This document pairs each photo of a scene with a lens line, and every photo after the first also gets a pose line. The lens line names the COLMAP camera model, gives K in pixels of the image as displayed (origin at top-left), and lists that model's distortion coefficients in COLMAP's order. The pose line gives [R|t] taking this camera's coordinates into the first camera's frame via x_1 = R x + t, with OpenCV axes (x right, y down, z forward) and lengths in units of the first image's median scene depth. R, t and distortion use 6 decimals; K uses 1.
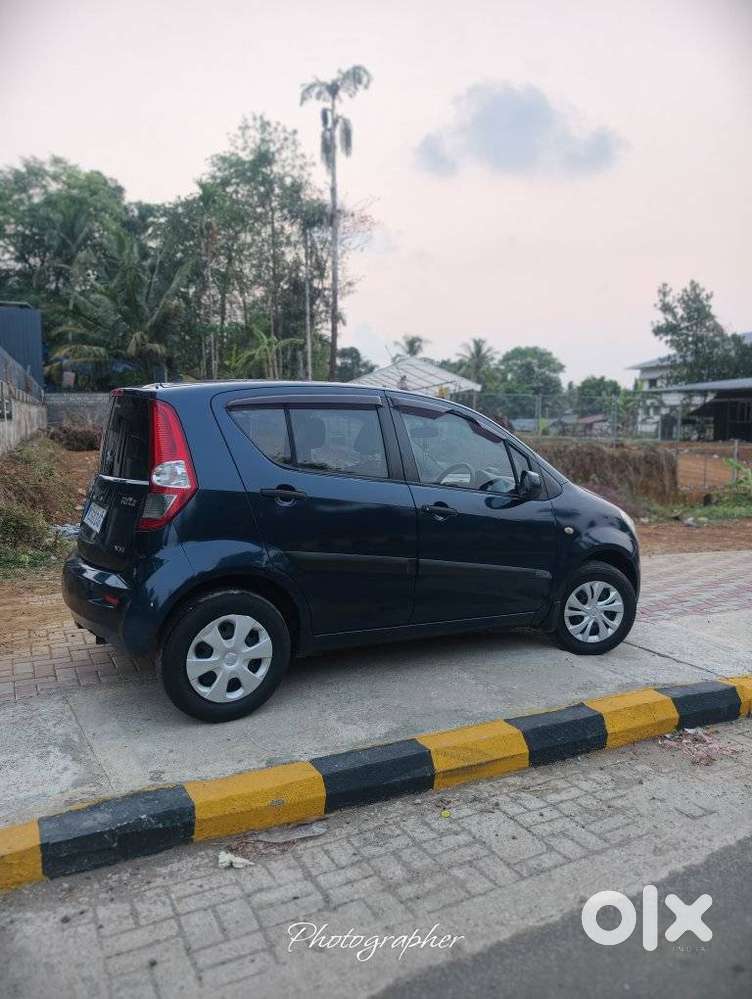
lens RADIAL K [[697.3, 0, 390.1], [0, 697.3, 479.4], [0, 0, 1]] dist [-0.011722, -0.000271]
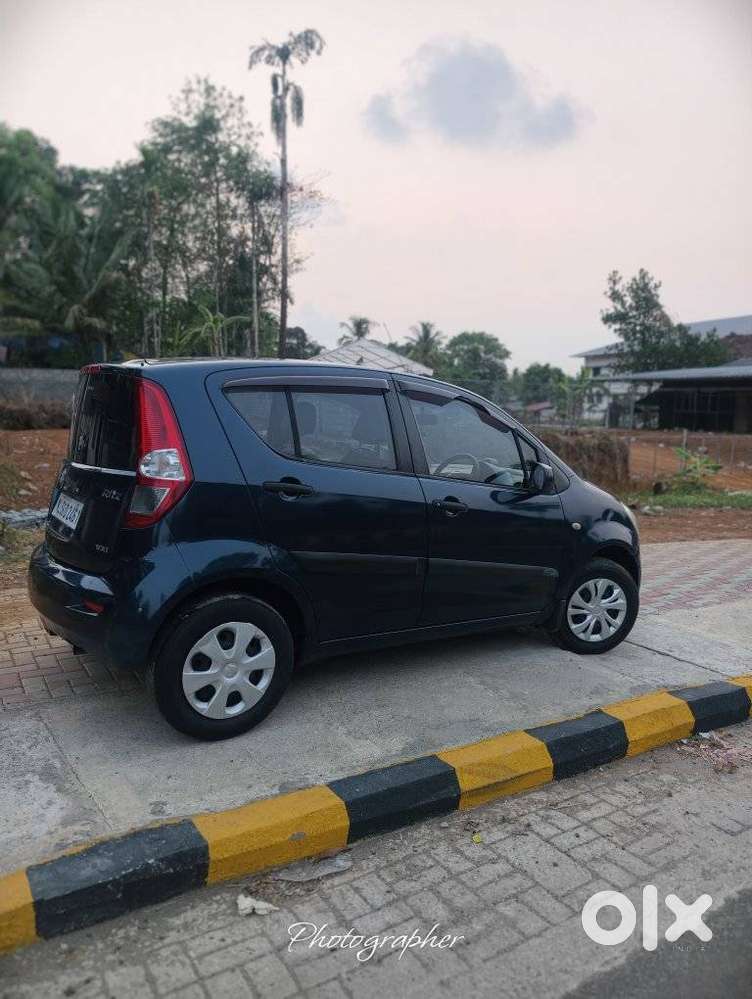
lens RADIAL K [[697.3, 0, 388.7], [0, 697.3, 499.1], [0, 0, 1]] dist [-0.011722, -0.000271]
pose [[0.996931, 0.007966, 0.077881, -0.076318], [-0.011974, 0.998620, 0.051131, -0.009360], [-0.077367, -0.051906, 0.995651, 0.078938]]
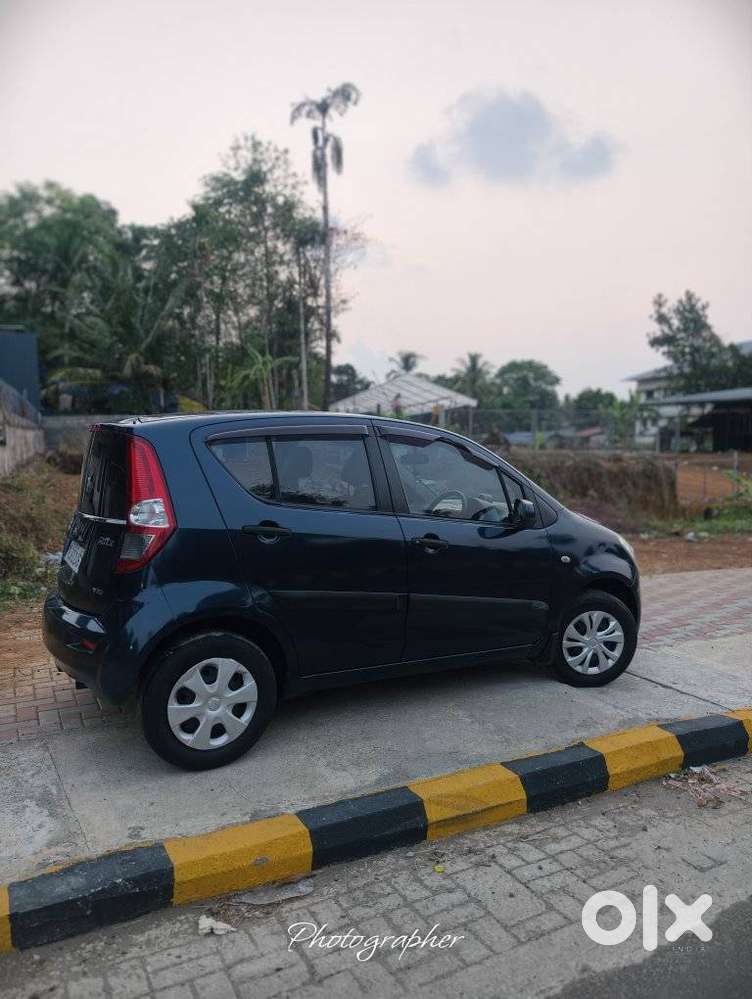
lens RADIAL K [[697.3, 0, 378.0], [0, 697.3, 491.1], [0, 0, 1]] dist [-0.011722, -0.000271]
pose [[0.999754, -0.017330, -0.013876, 0.012524], [0.017249, 0.999834, -0.005948, -0.020822], [0.013977, 0.005708, 0.999886, 0.031619]]
